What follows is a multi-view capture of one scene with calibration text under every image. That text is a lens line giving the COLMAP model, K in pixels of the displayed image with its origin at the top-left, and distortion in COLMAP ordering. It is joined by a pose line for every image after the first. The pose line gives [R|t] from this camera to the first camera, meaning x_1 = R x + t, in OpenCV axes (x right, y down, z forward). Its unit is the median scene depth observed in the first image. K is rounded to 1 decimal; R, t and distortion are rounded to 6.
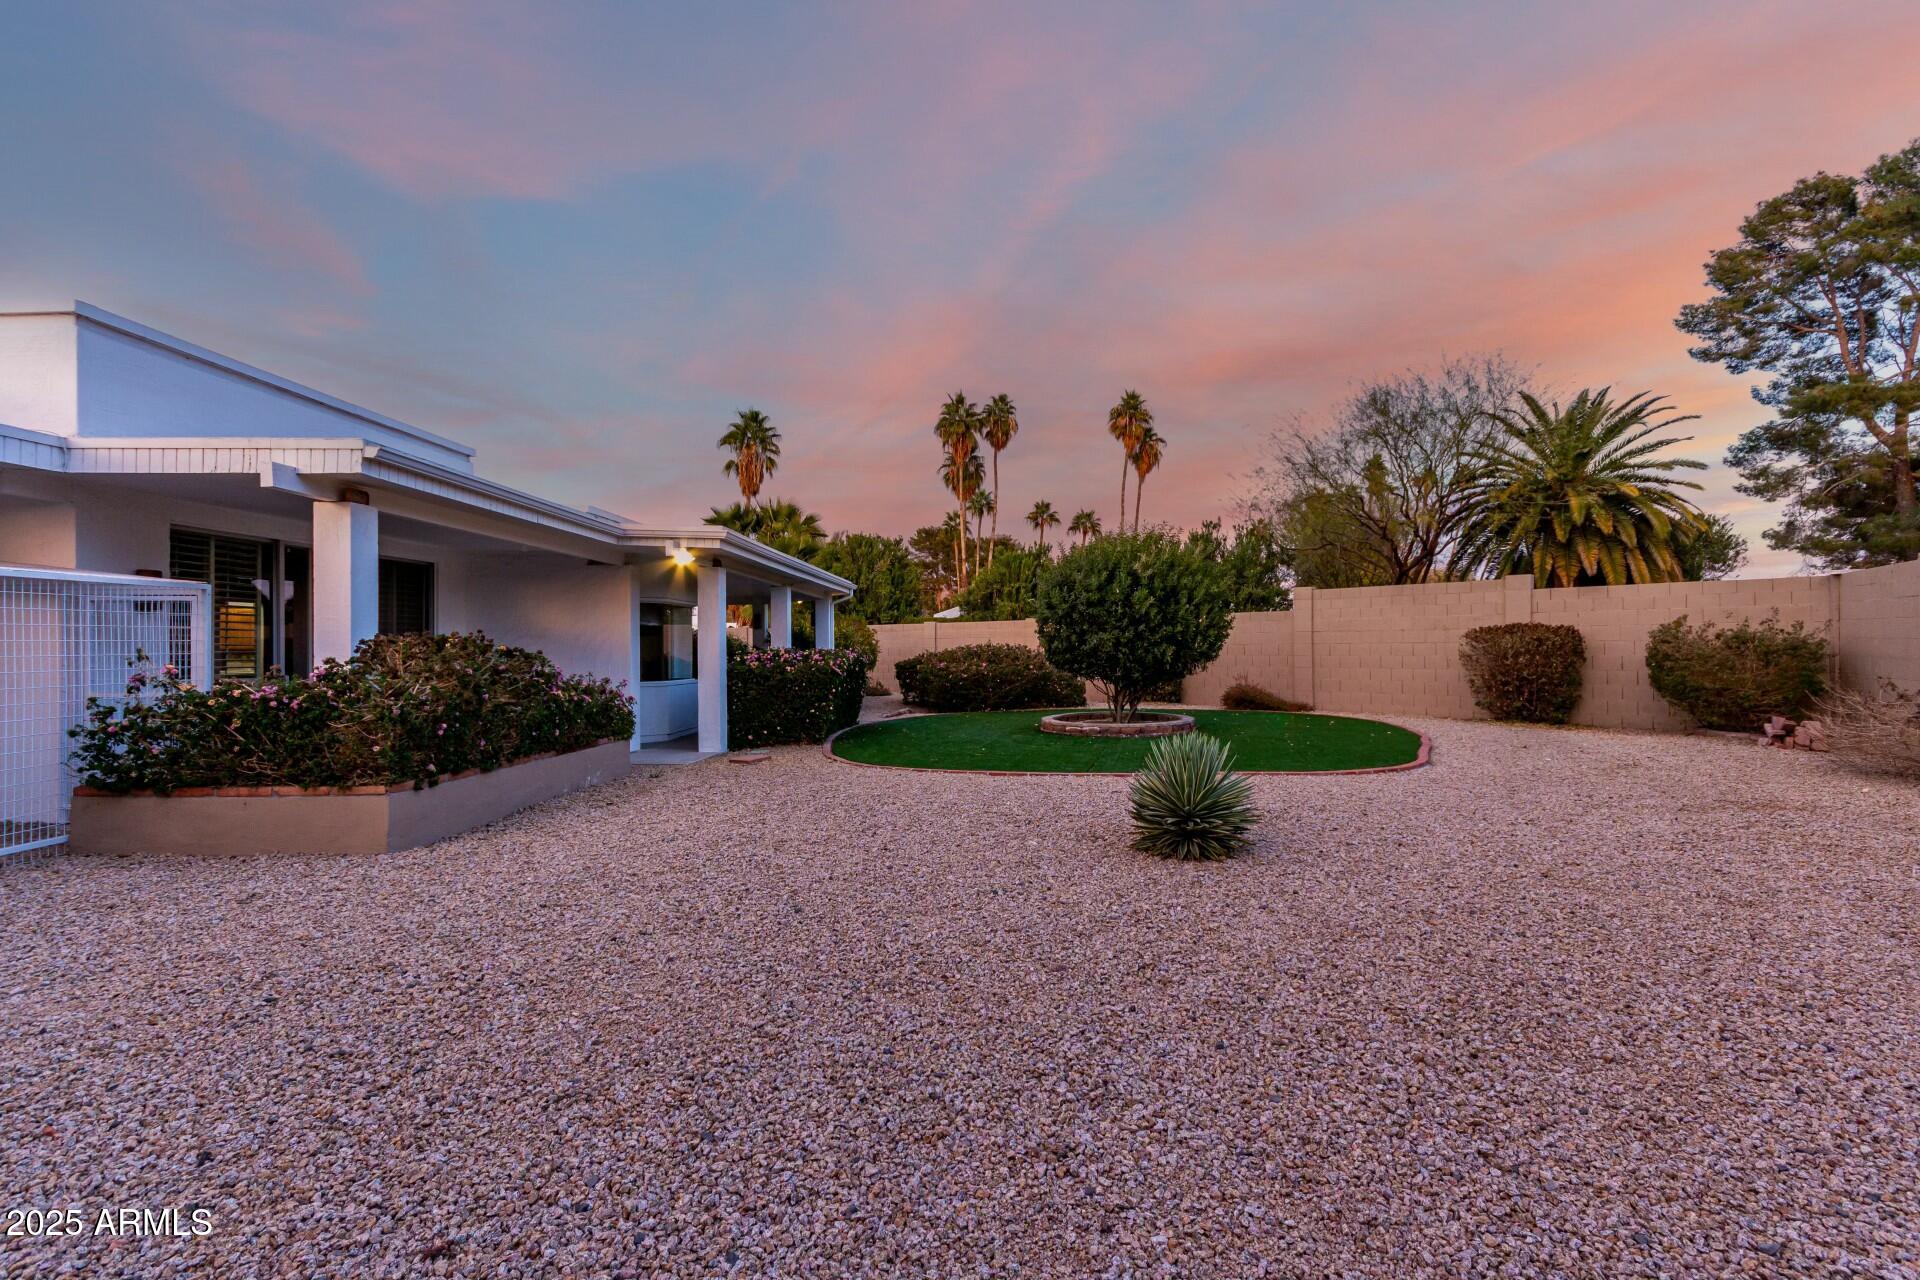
lens RADIAL K [[904.2, 0, 997.1], [0, 904.2, 616.9], [0, 0, 1]] dist [-0.004159, -0.000405]
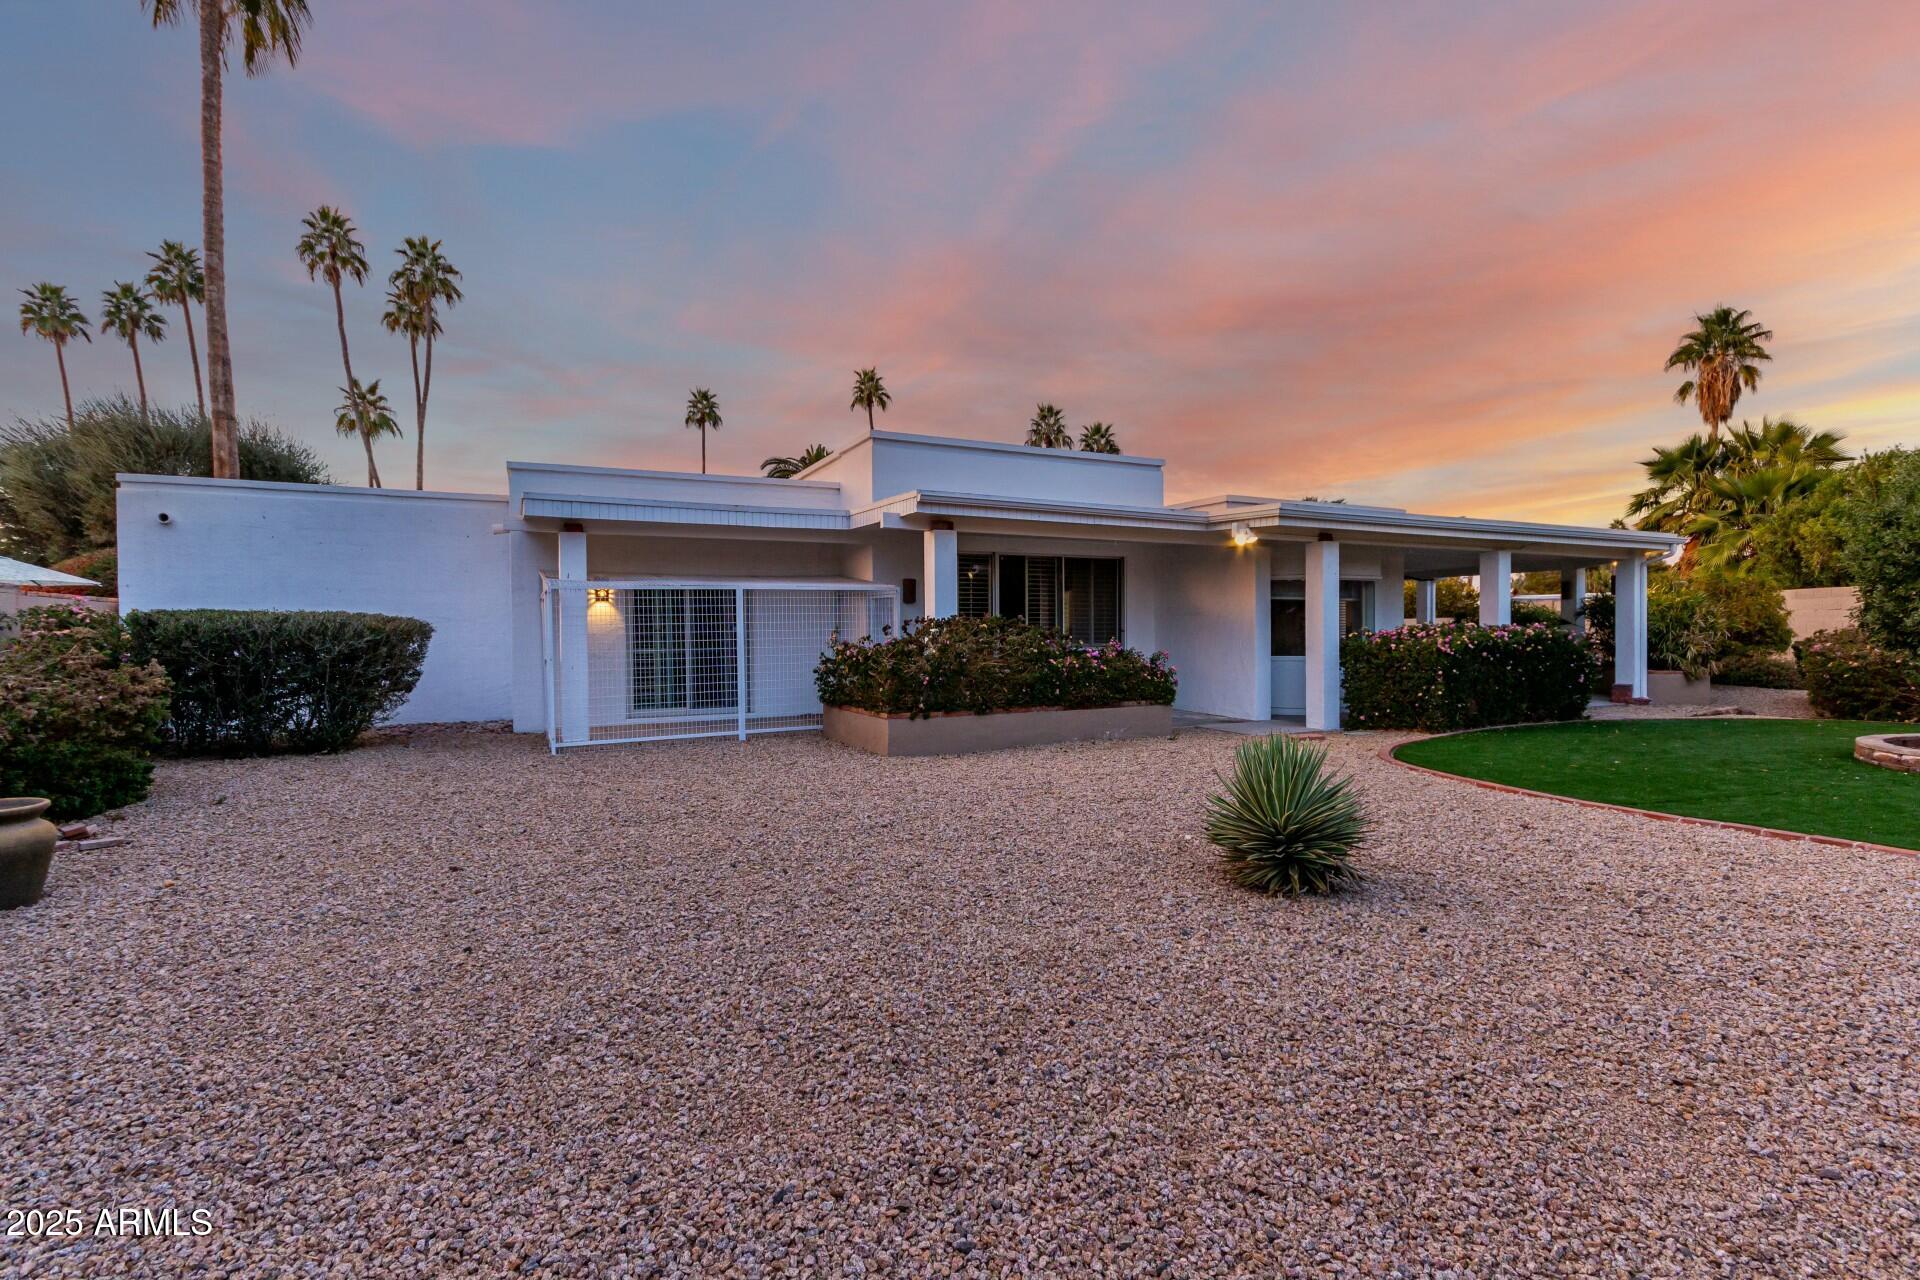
lens RADIAL K [[894.9, 0, 965.1], [0, 894.9, 645.5], [0, 0, 1]] dist [0.012123, 0.000310]
pose [[0.458122, 0.026104, -0.888506, 0.327388], [0.032698, 0.998397, 0.046192, -0.000470], [0.888288, -0.050214, 0.456534, 0.171827]]
